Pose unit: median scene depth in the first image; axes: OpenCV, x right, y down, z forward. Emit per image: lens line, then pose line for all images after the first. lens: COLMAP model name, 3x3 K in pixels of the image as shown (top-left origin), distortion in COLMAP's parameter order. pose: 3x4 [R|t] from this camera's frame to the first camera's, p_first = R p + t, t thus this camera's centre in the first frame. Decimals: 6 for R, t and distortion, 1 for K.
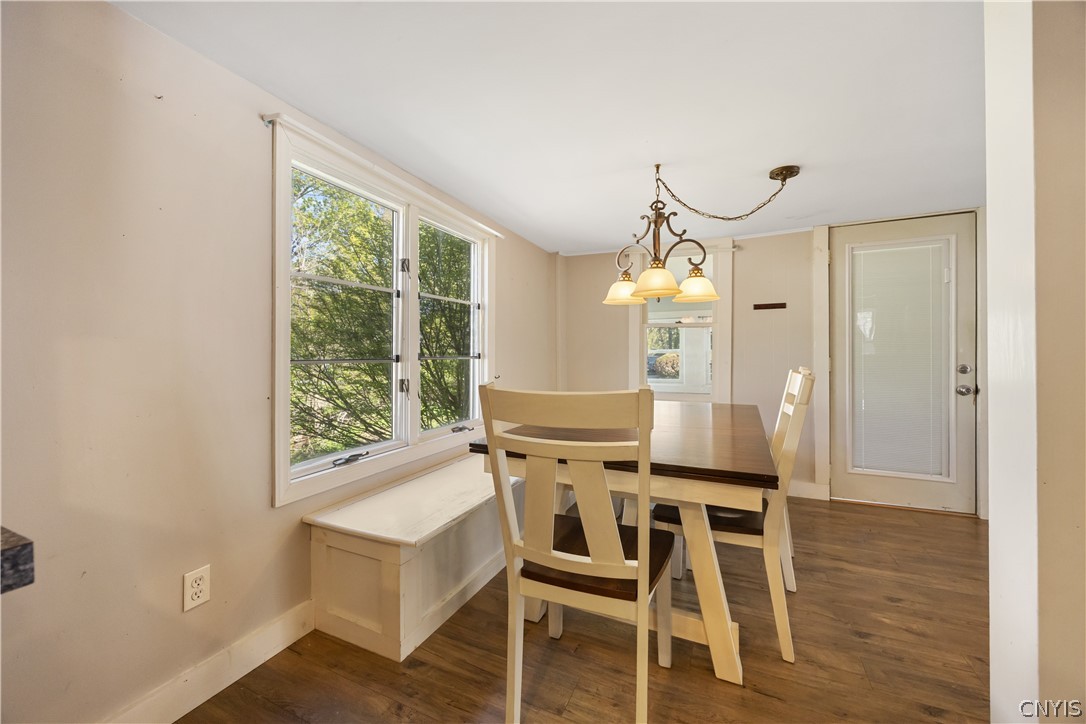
lens RADIAL K [[426.8, 0, 545.8], [0, 426.8, 349.8], [0, 0, 1]] dist [0.020342, -0.000009]
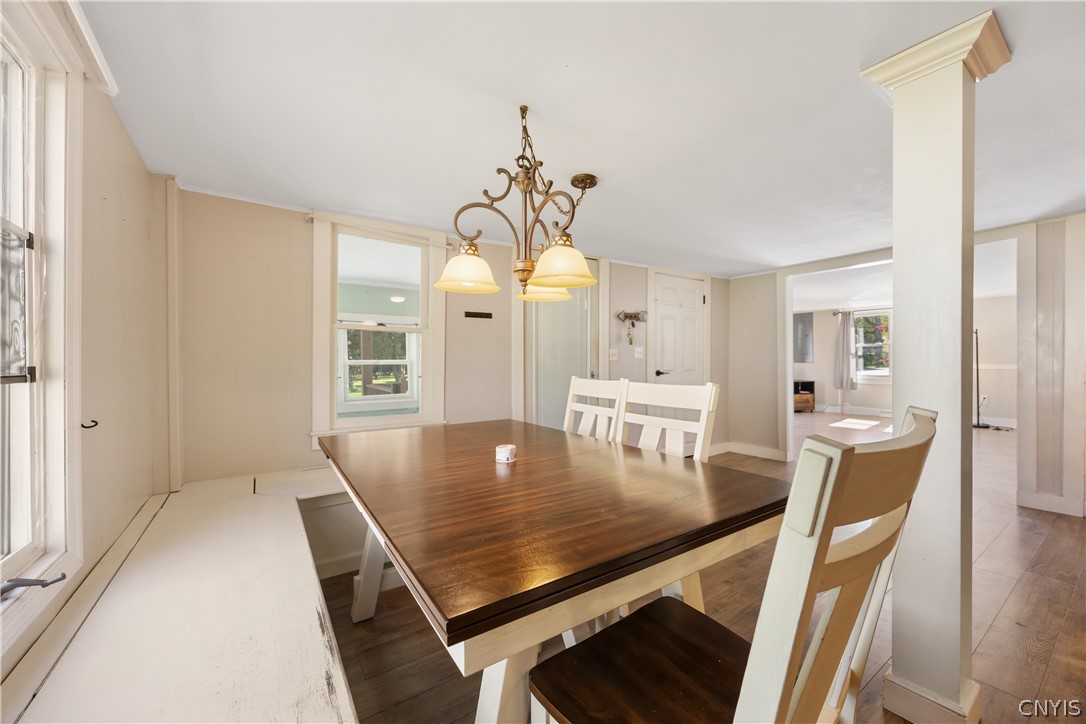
lens RADIAL K [[422.4, 0, 539.4], [0, 422.4, 362.6], [0, 0, 1]] dist [-0.000783, -0.000118]
pose [[0.511924, -0.001849, 0.859029, -0.310458], [-0.004739, 0.999976, 0.004977, 0.000801], [-0.859018, -0.006619, 0.511903, 0.544610]]
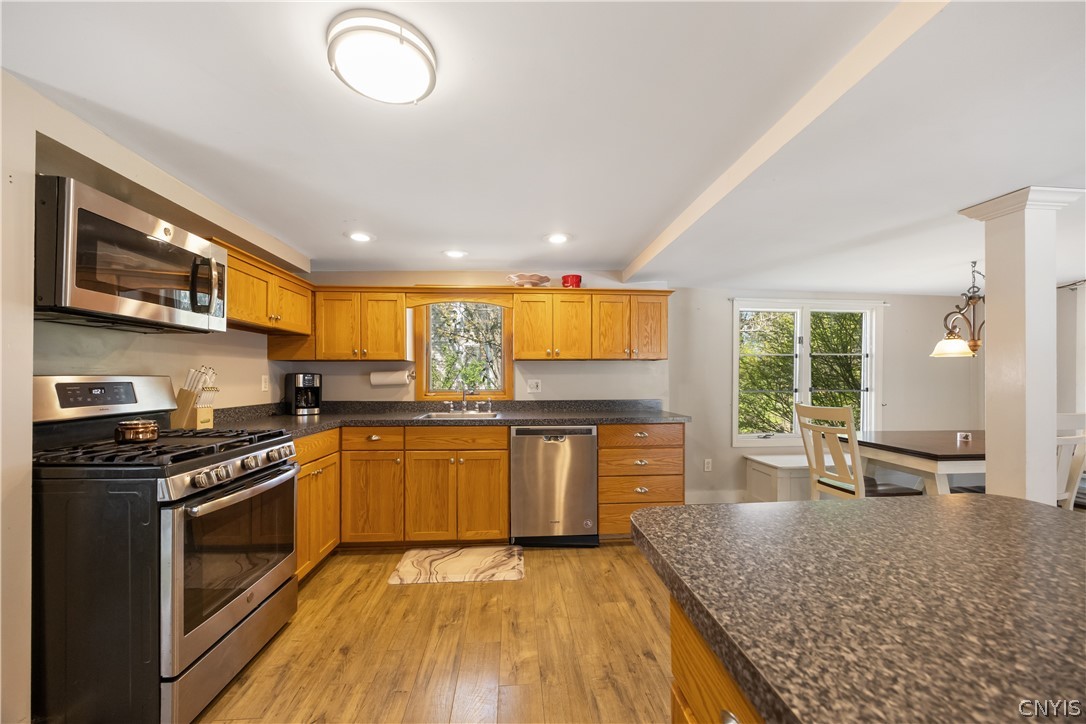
lens RADIAL K [[421.3, 0, 542.3], [0, 421.3, 379.8], [0, 0, 1]] dist [-0.001448, -0.000070]
pose [[0.486220, 0.008628, -0.873794, 0.711371], [0.000663, 0.999947, 0.010242, -0.045500], [0.873836, -0.005559, 0.486188, -0.851805]]
